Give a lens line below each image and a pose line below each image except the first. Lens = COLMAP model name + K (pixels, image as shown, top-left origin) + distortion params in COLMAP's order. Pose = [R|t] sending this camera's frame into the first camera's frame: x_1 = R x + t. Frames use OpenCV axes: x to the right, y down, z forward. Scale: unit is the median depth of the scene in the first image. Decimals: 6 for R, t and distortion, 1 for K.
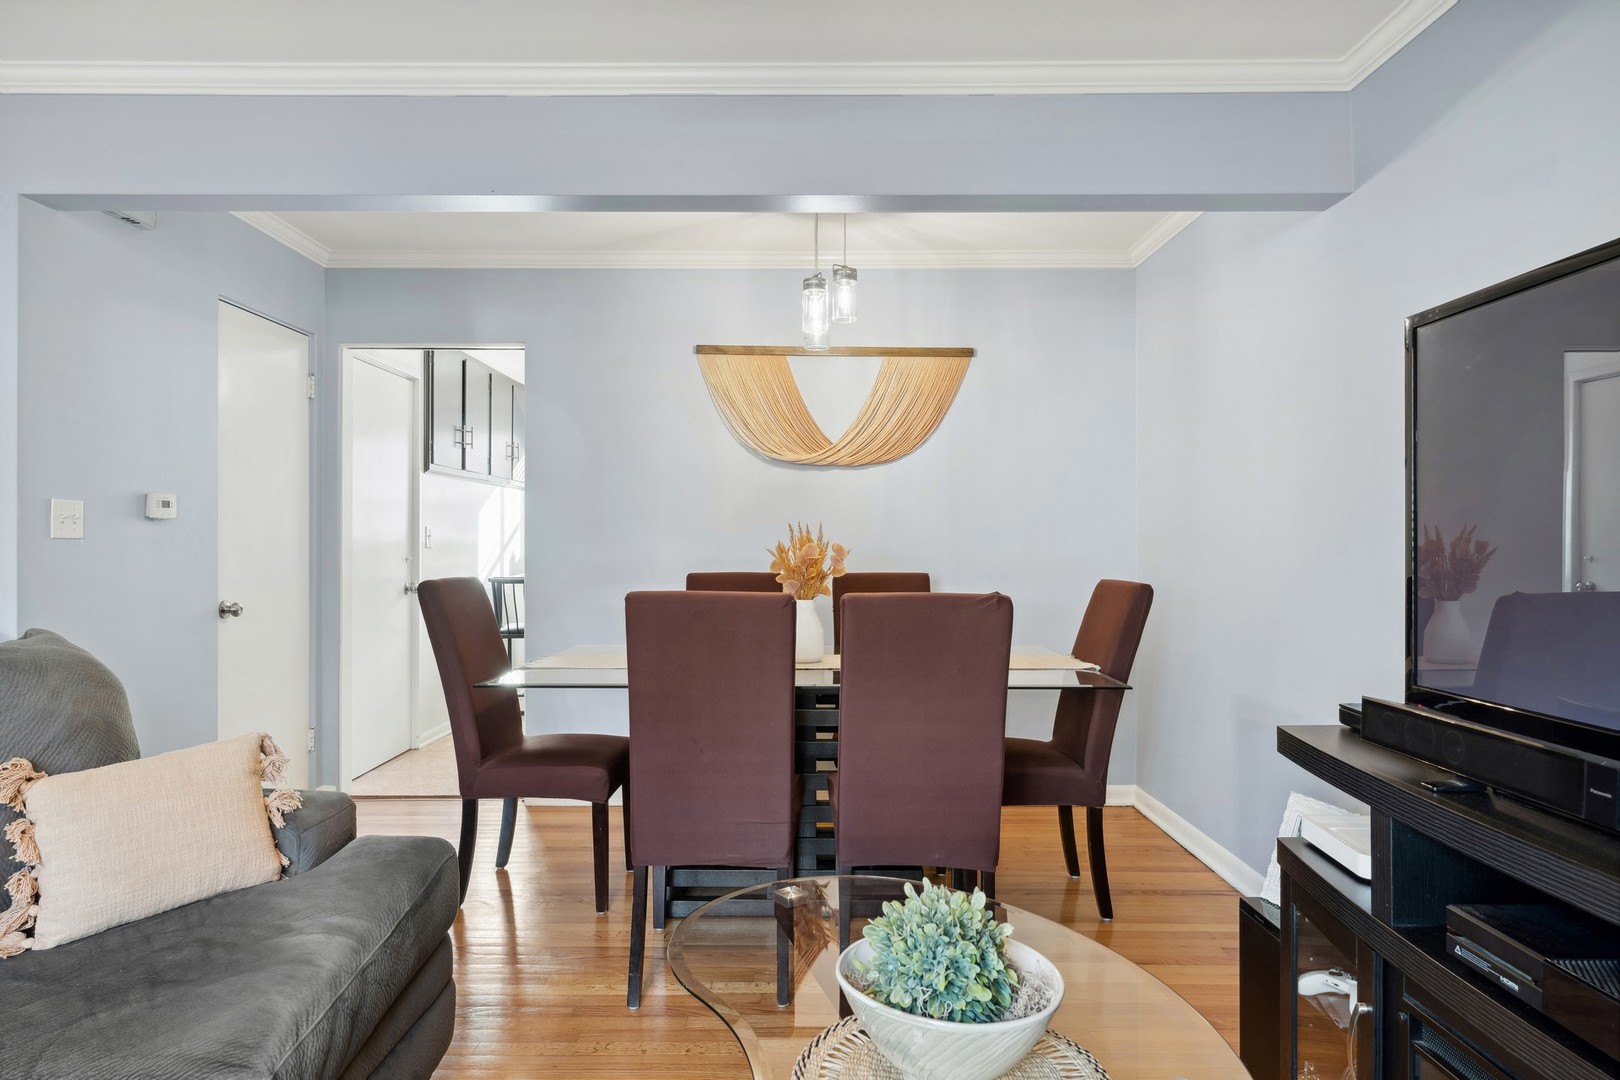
lens RADIAL K [[962.1, 0, 786.3], [0, 962.1, 542.7], [0, 0, 1]] dist [0.016865, 0.000245]
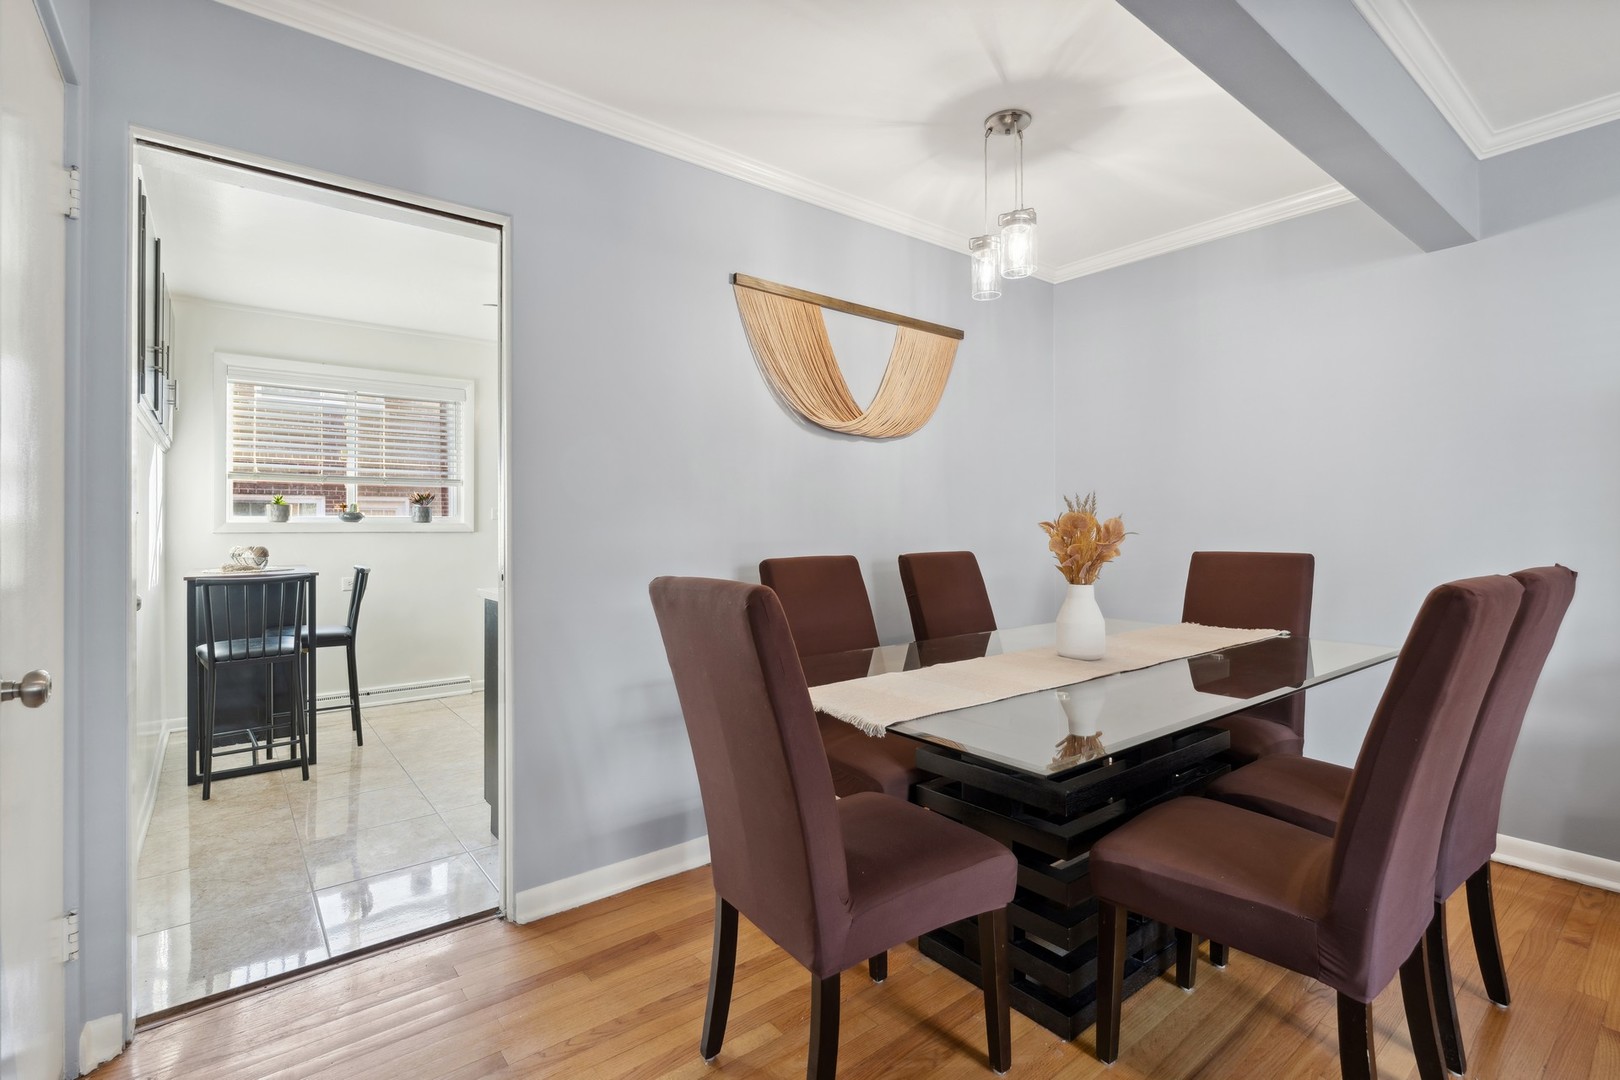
lens RADIAL K [[753.8, 0, 810.5], [0, 753.8, 525.5], [0, 0, 1]] dist [-0.003339, -0.000922]
pose [[0.770927, -0.005633, 0.636899, -0.448056], [0.009365, 0.999953, -0.002493, 0.005936], [-0.636855, 0.007887, 0.770944, 0.488797]]
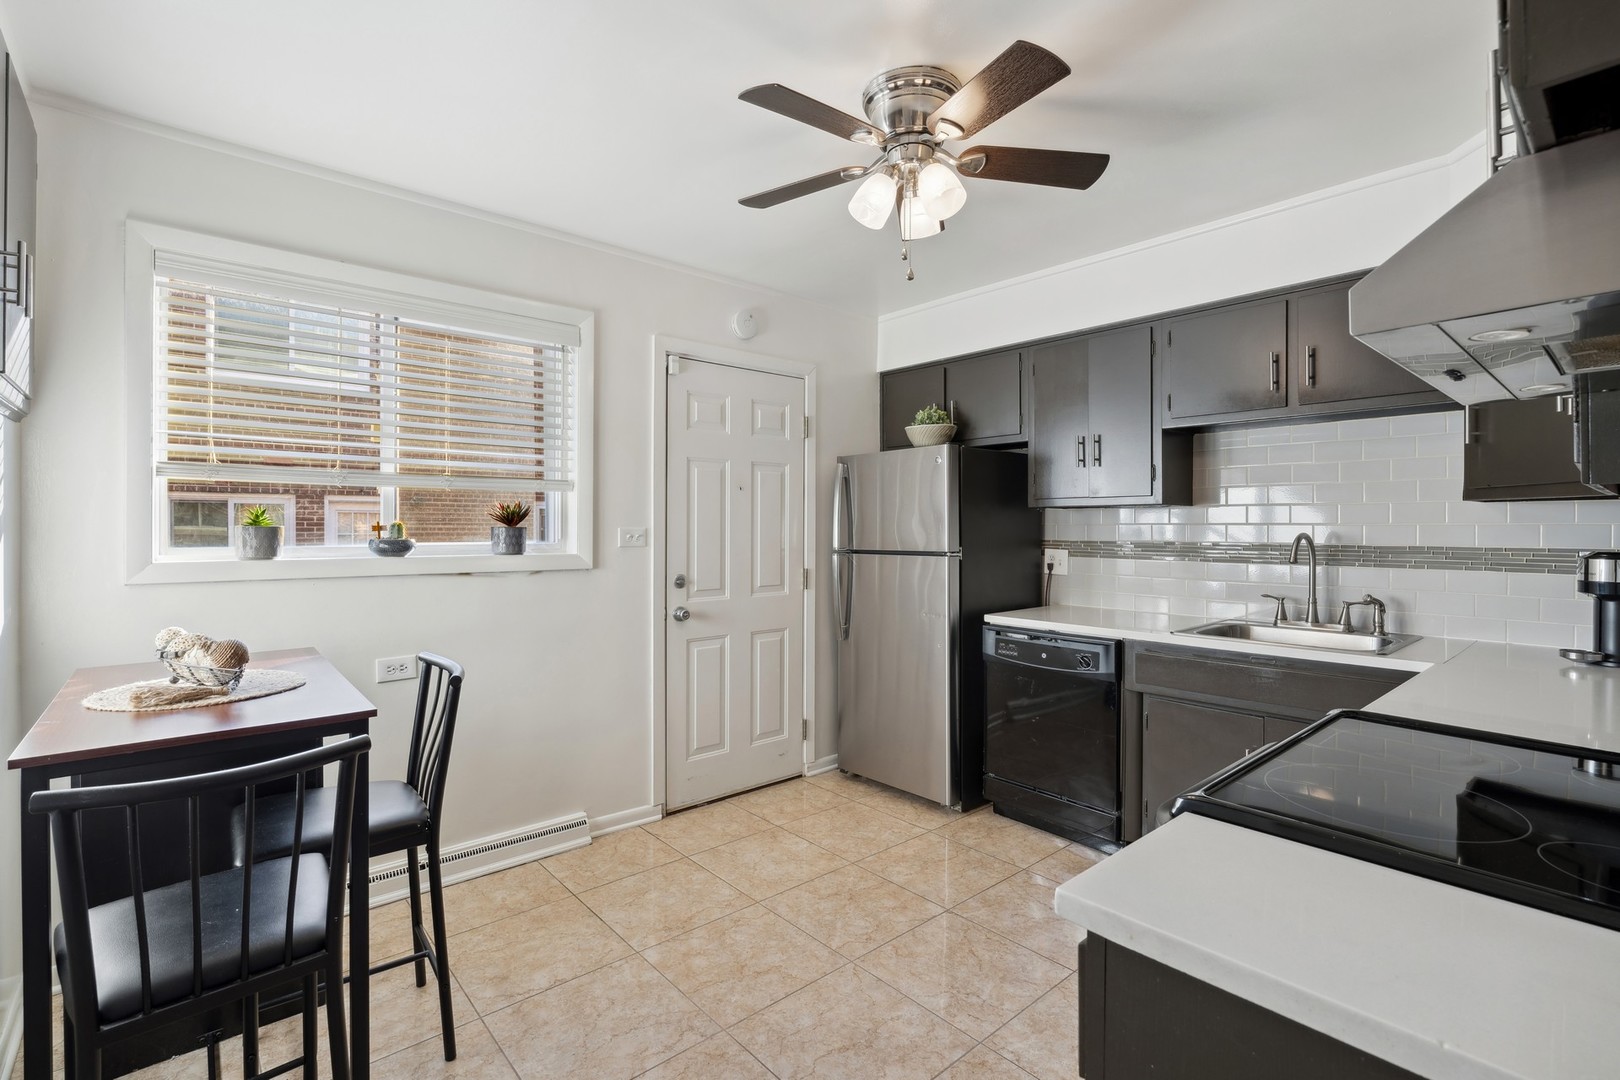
lens RADIAL K [[753.8, 0, 810.5], [0, 753.8, 525.5], [0, 0, 1]] dist [-0.003339, -0.000922]
pose [[0.739216, -0.004381, 0.673454, -0.421870], [-0.001365, 0.999967, 0.008003, -0.039828], [-0.673467, -0.006835, 0.739186, 1.114289]]
